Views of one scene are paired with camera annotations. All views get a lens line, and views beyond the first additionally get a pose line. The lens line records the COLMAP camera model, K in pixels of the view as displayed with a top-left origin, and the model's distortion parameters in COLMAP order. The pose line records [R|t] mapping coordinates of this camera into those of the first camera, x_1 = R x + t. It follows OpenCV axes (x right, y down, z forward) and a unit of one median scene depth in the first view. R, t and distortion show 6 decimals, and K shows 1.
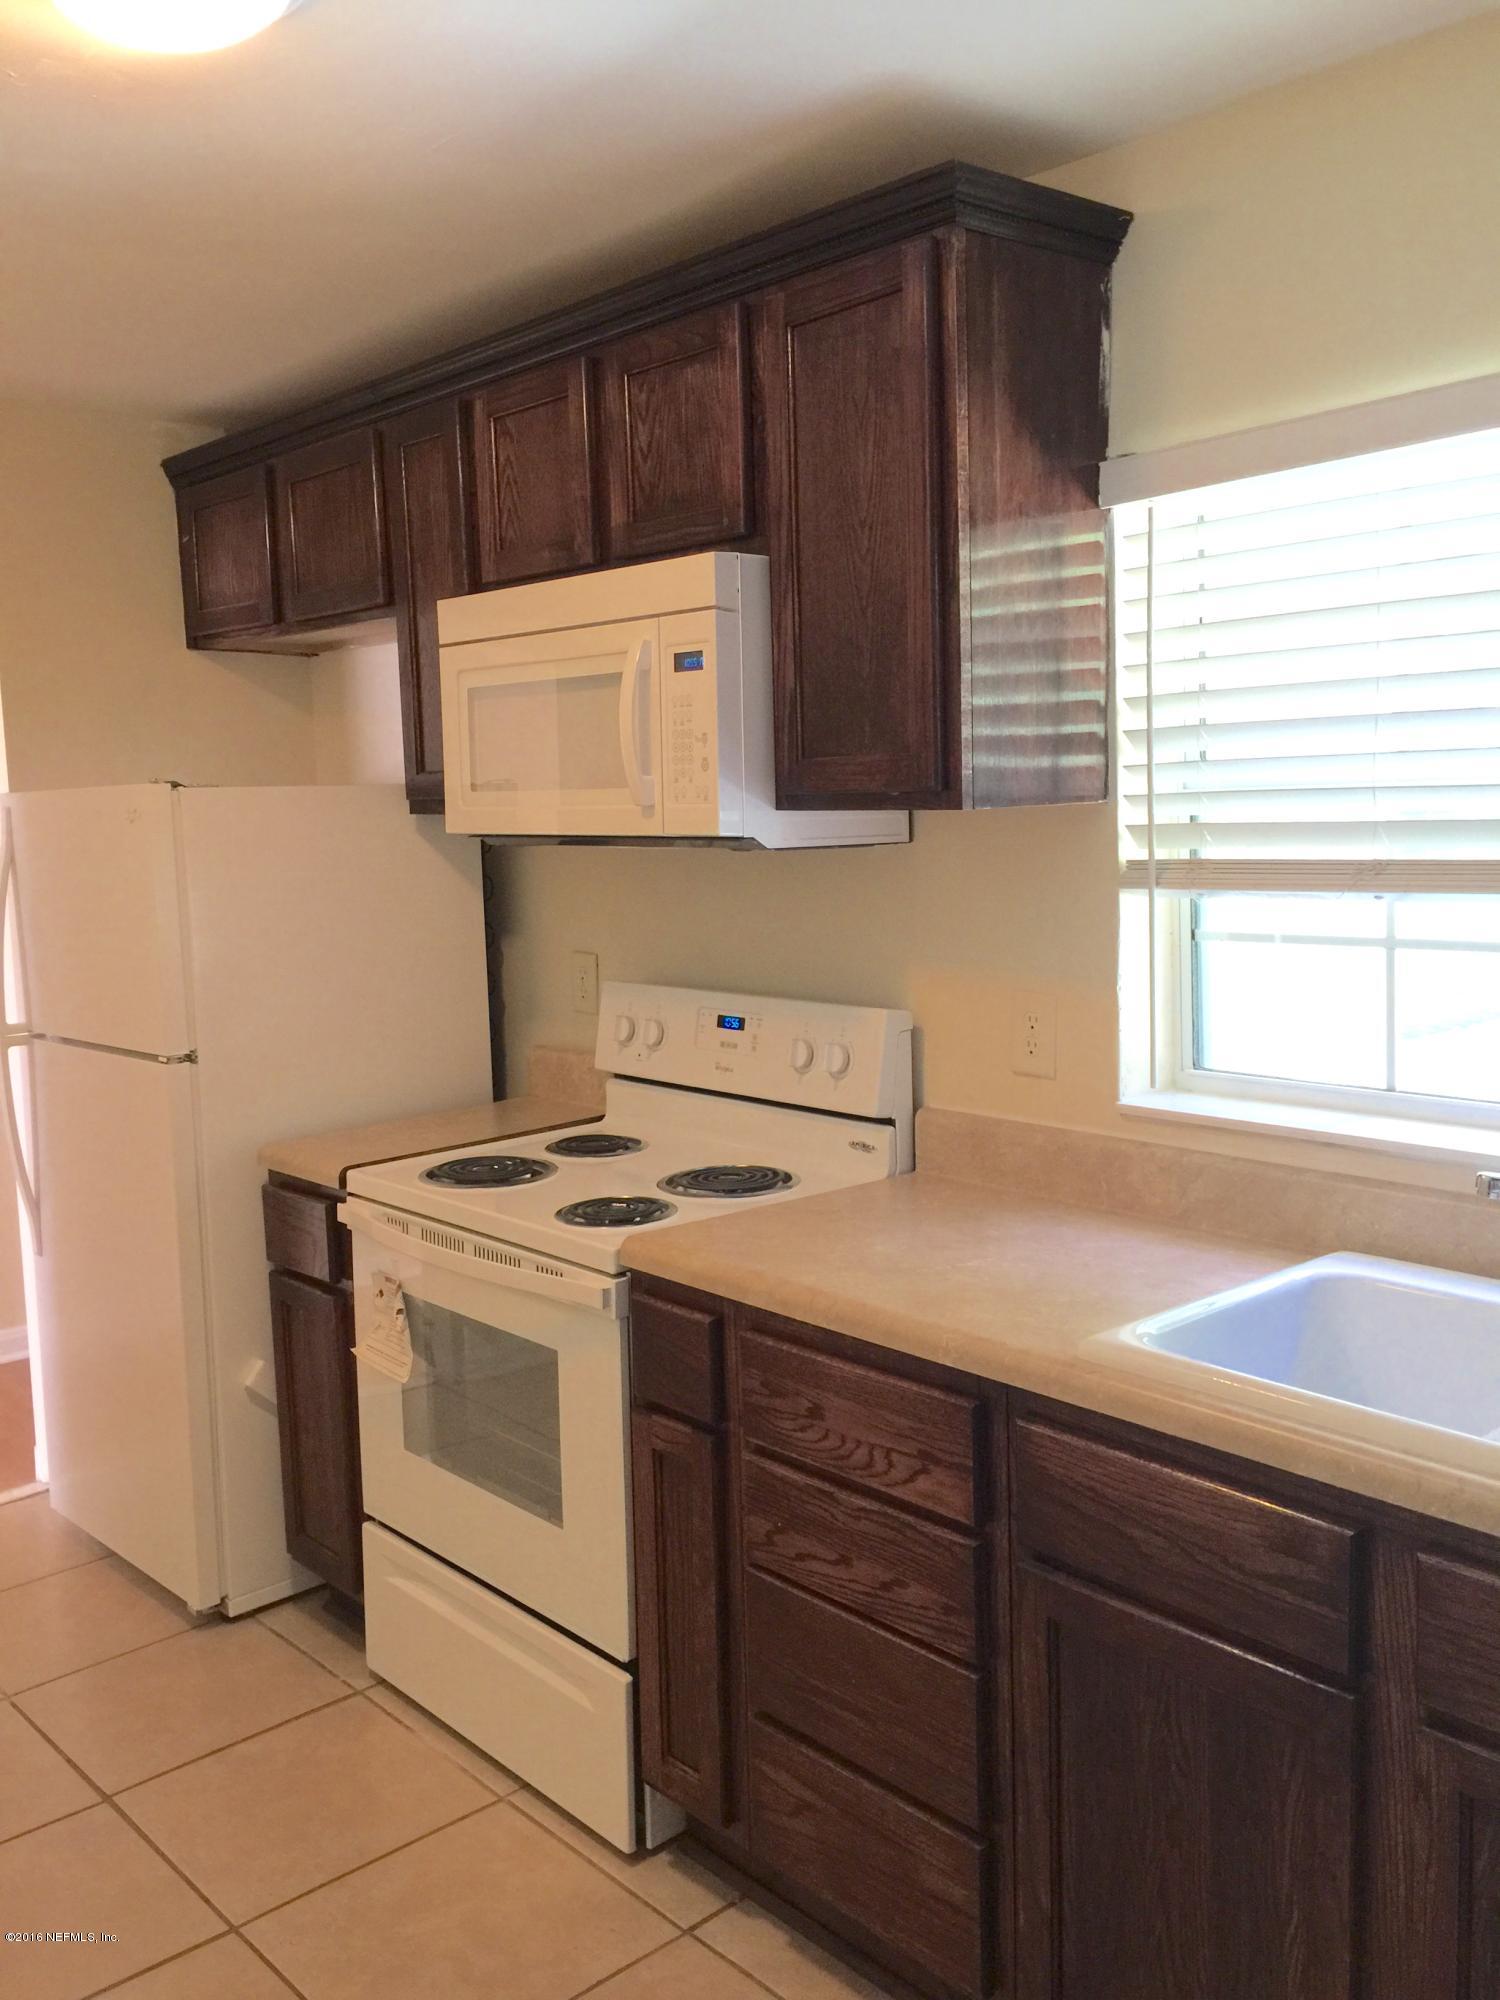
lens RADIAL K [[1728.6, 0, 755.1], [0, 1728.6, 1001.8], [0, 0, 1]] dist [0.074406, -0.126447]
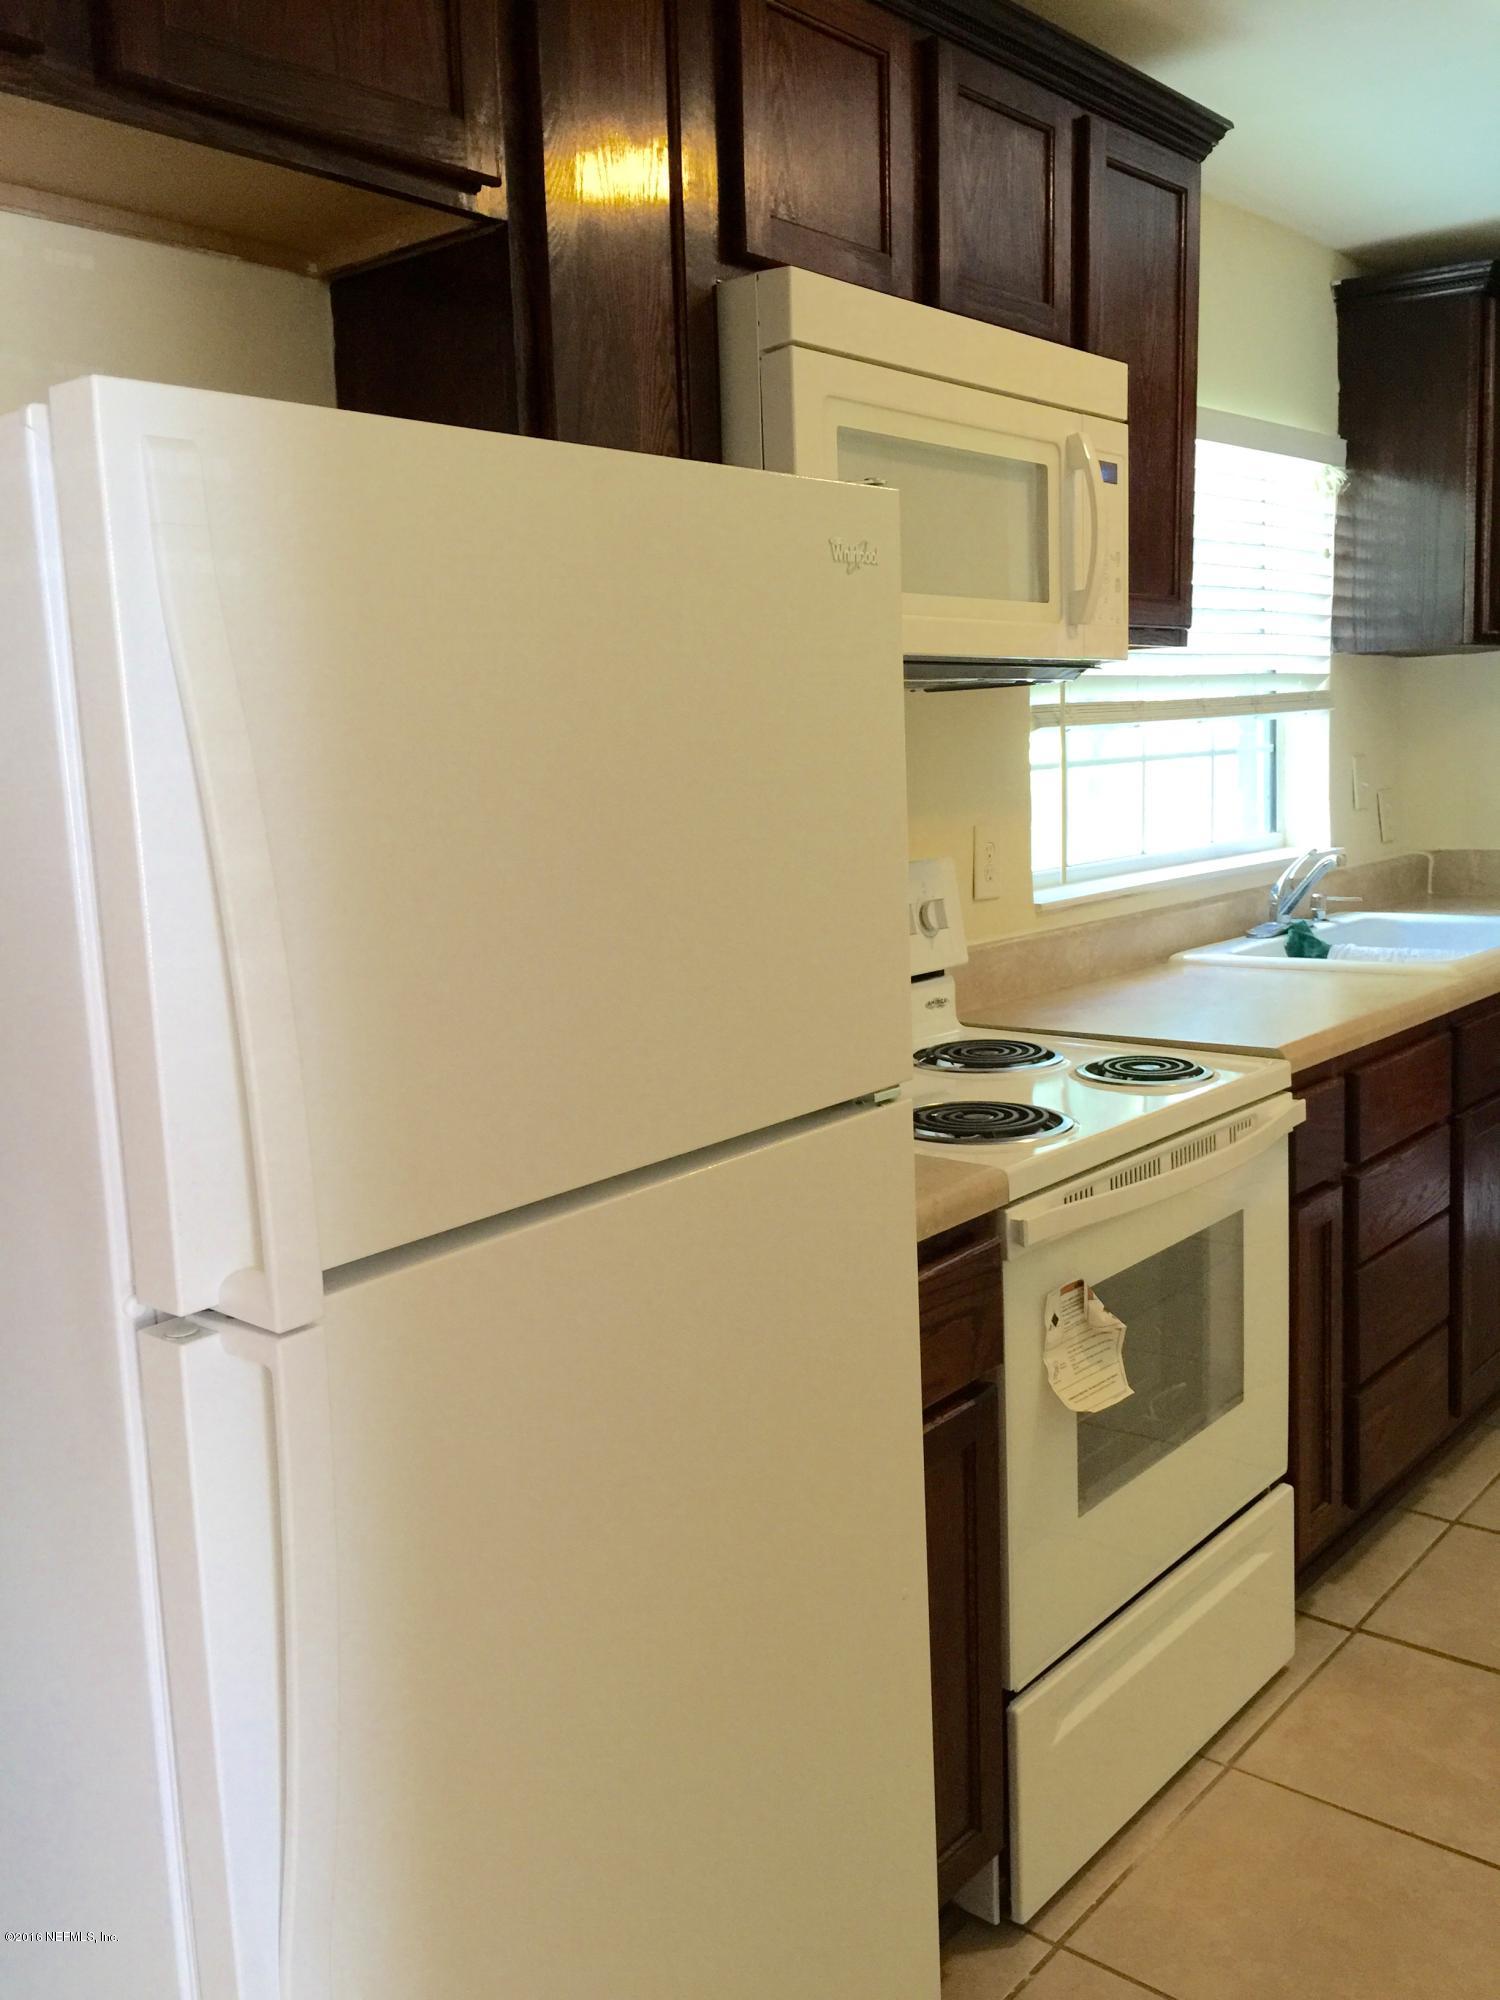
lens RADIAL K [[1728.6, 0, 754.2], [0, 1728.6, 993.0], [0, 0, 1]] dist [0.074406, -0.126447]
pose [[-0.130880, -0.116902, 0.984482, -0.933086], [0.151650, 0.978977, 0.136409, -0.074178], [-0.979731, 0.167149, -0.110400, 1.277868]]
